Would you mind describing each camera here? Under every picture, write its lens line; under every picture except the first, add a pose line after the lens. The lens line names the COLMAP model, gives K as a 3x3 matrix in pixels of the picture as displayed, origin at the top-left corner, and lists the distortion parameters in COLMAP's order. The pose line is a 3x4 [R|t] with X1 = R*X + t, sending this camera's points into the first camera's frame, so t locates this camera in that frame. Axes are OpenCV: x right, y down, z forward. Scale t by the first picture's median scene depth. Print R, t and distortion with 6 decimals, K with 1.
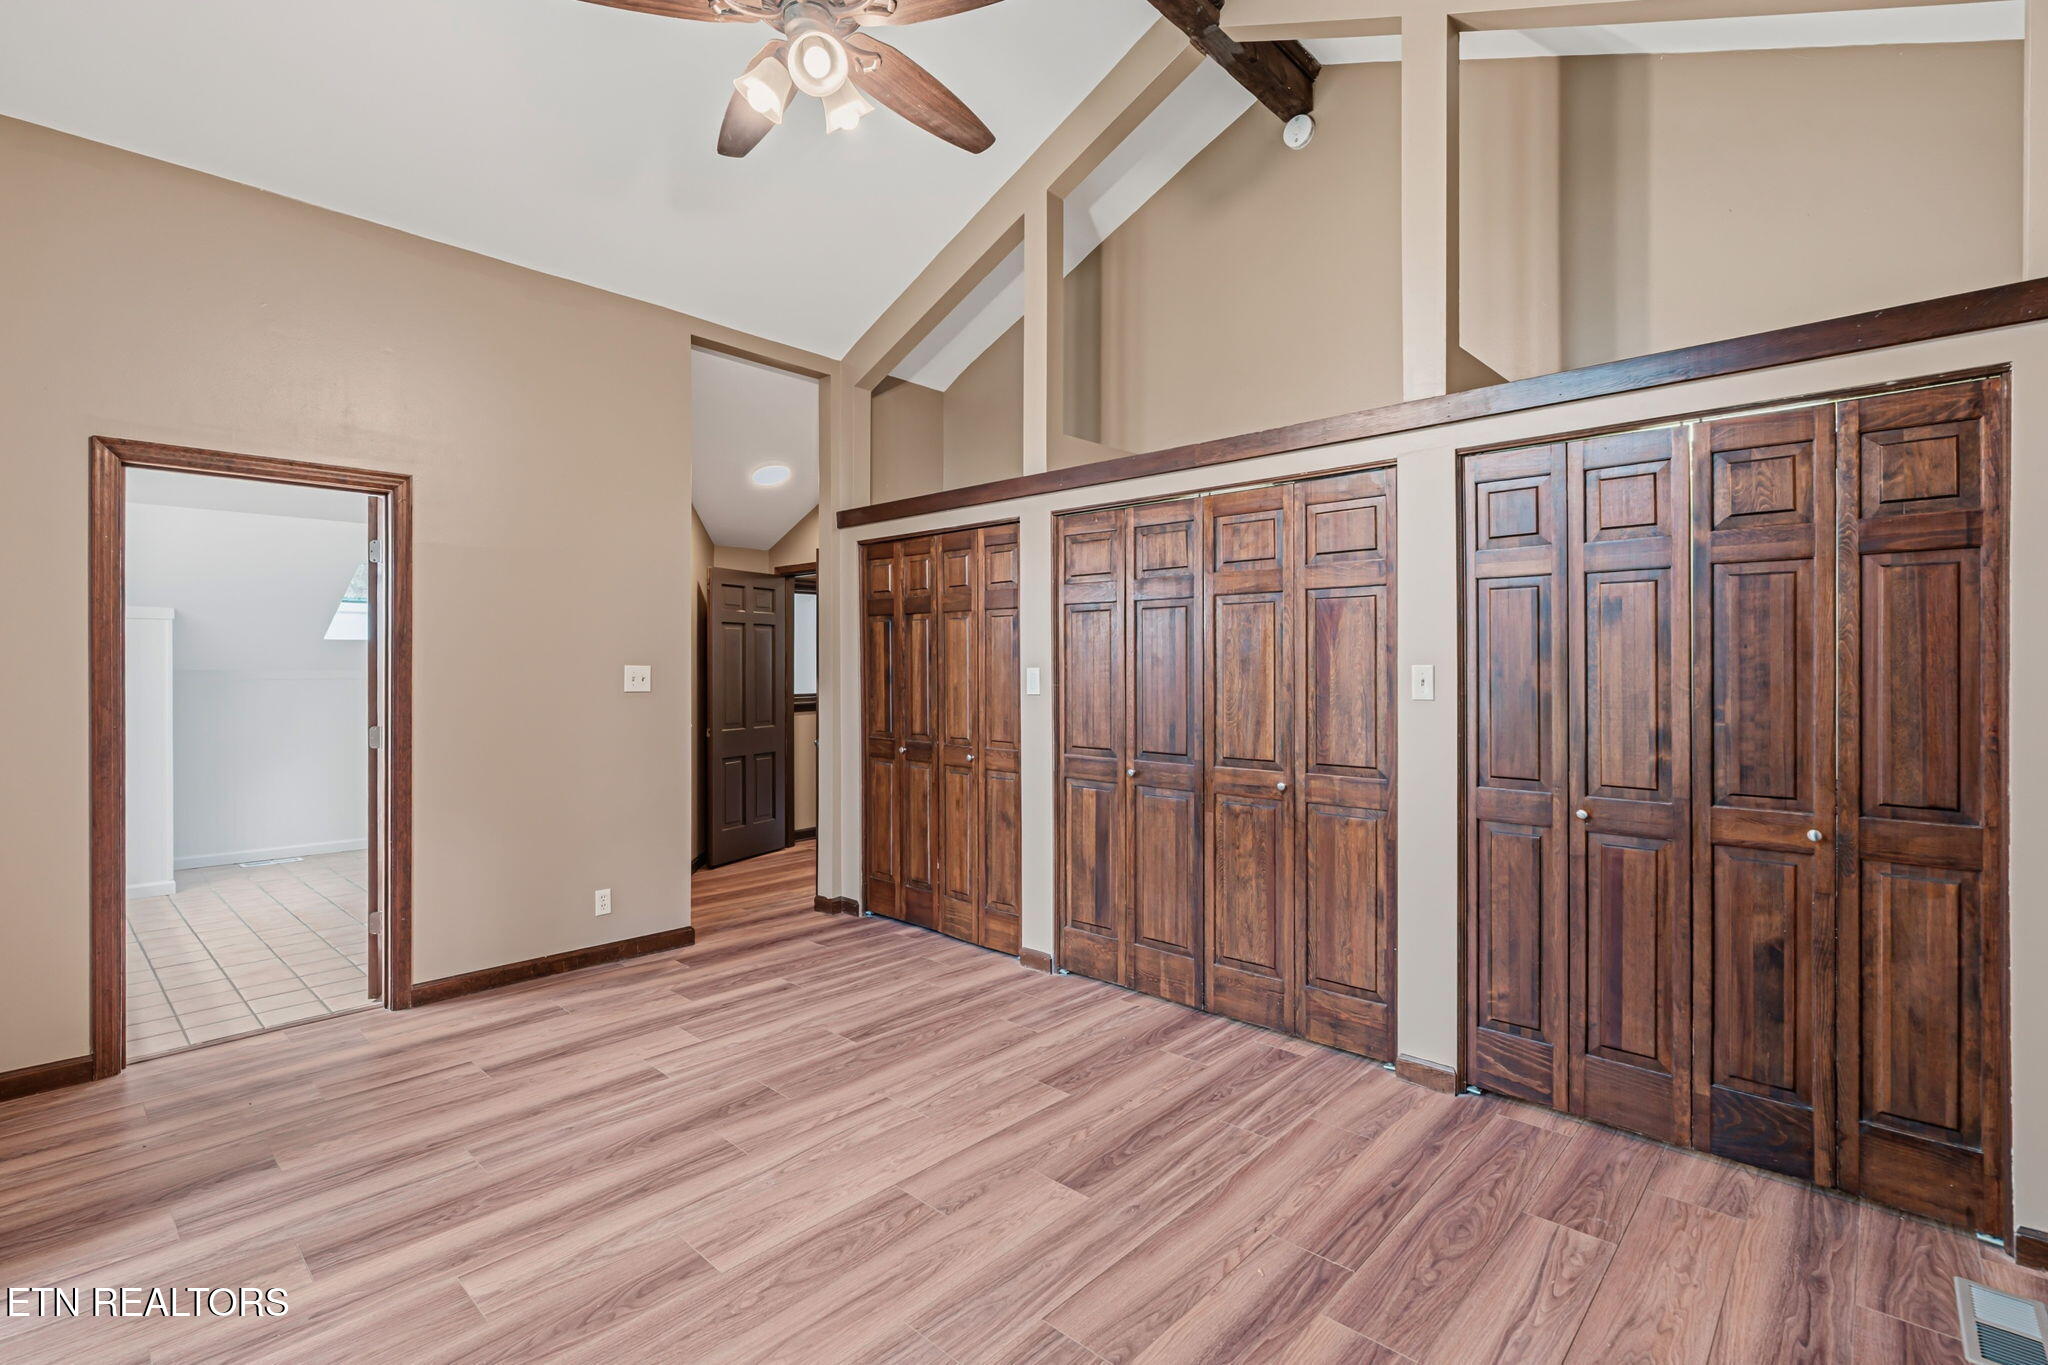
lens RADIAL K [[926.2, 0, 1024.2], [0, 926.2, 674.5], [0, 0, 1]] dist [-0.008173, 0.002864]
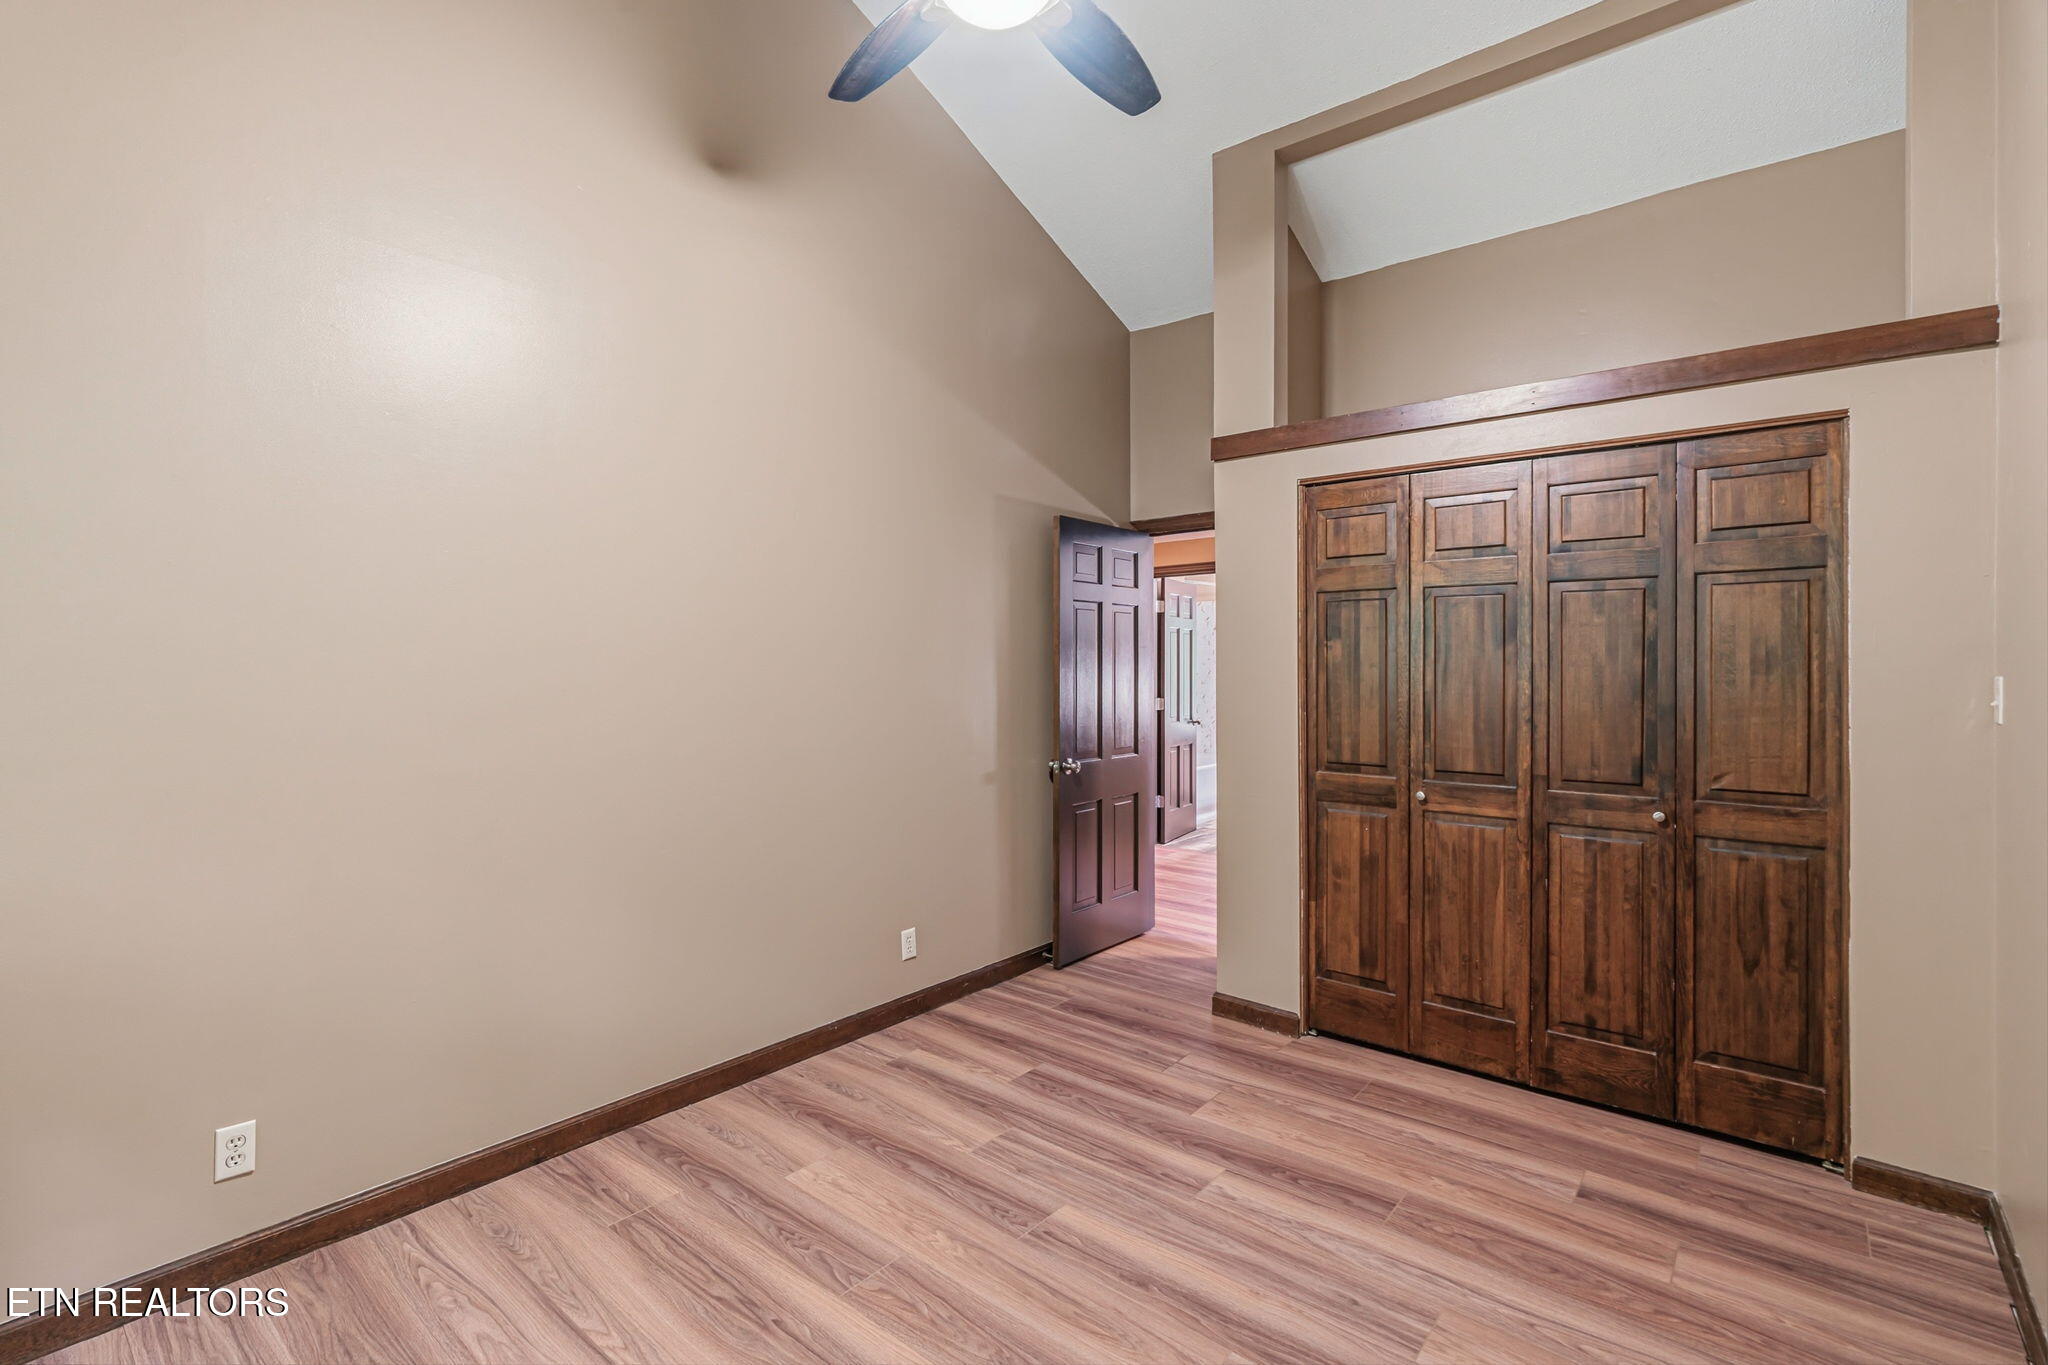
lens RADIAL K [[838.0, 0, 1024.6], [0, 838.0, 676.1], [0, 0, 1]] dist [0.001133, 0.000170]
pose [[0.994208, 0.004561, 0.107372, -0.422481], [-0.004962, 0.999982, 0.003468, -0.003316], [-0.107354, -0.003981, 0.994213, 0.395456]]
